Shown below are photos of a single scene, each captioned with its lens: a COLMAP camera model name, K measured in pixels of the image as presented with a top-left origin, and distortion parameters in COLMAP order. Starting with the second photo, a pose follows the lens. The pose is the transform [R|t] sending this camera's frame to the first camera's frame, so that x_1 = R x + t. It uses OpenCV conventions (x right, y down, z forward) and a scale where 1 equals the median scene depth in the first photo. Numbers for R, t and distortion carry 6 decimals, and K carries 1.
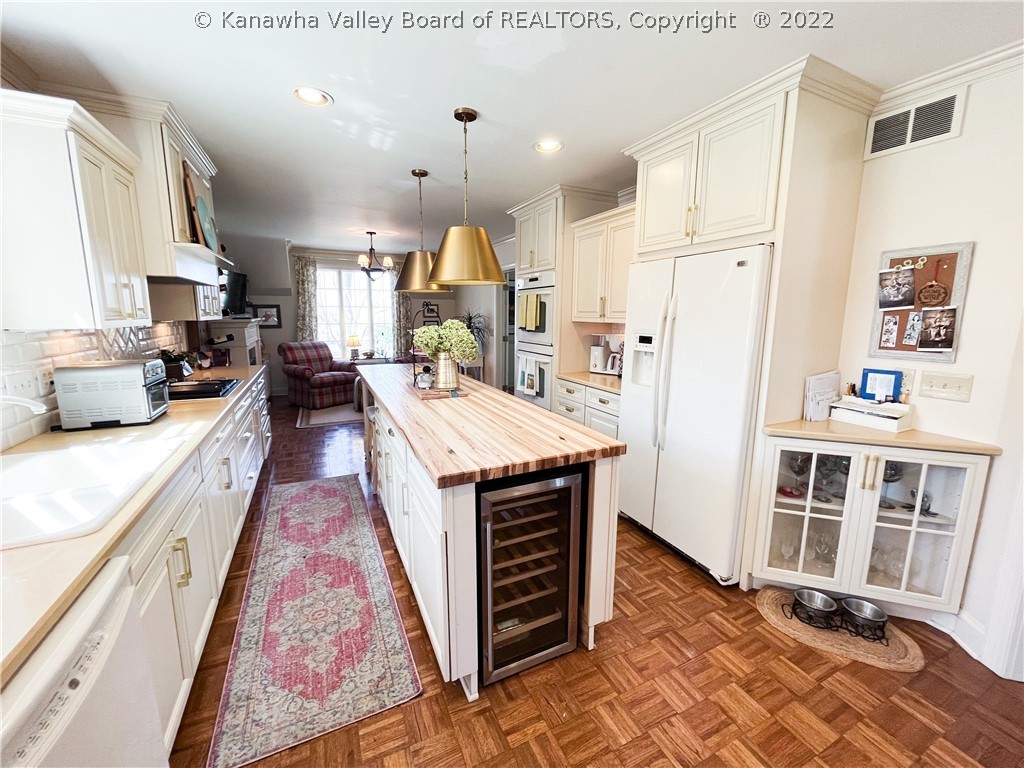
lens RADIAL K [[412.8, 0, 515.8], [0, 412.8, 380.4], [0, 0, 1]] dist [0.001514, -0.000835]
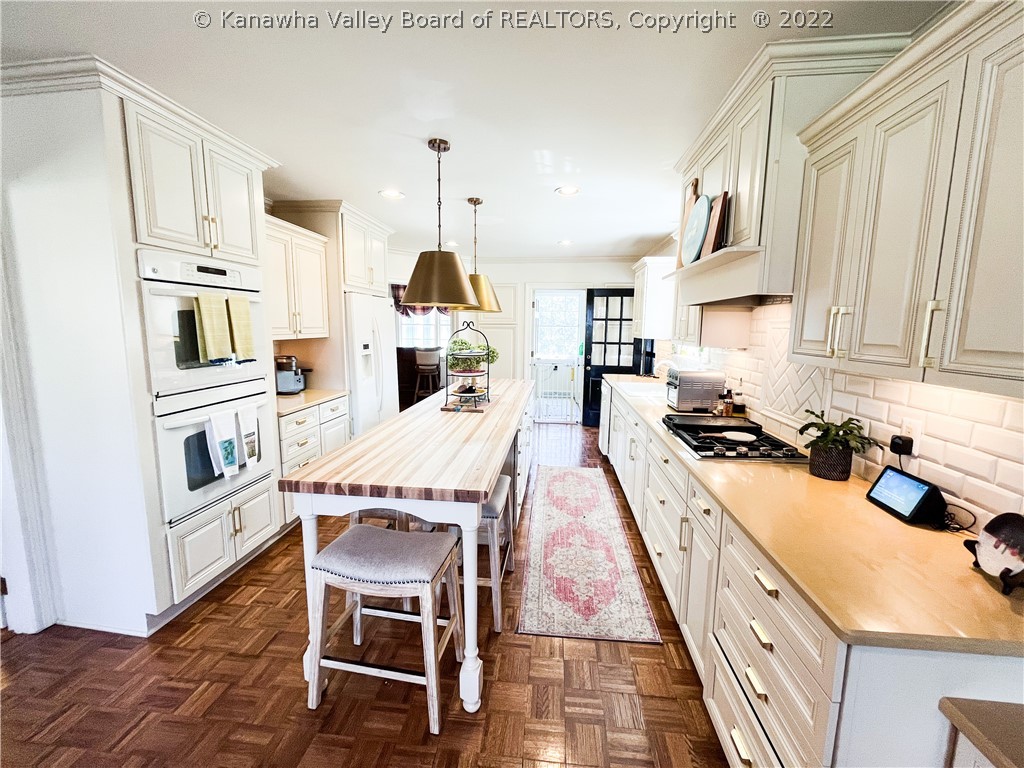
lens RADIAL K [[412.8, 0, 511.5], [0, 412.8, 382.6], [0, 0, 1]] dist [0.001514, -0.000835]
pose [[-0.845987, -0.084817, 0.526415, -0.631713], [0.073876, 0.959100, 0.273256, -0.235330], [-0.528061, 0.270061, -0.805120, 1.344808]]
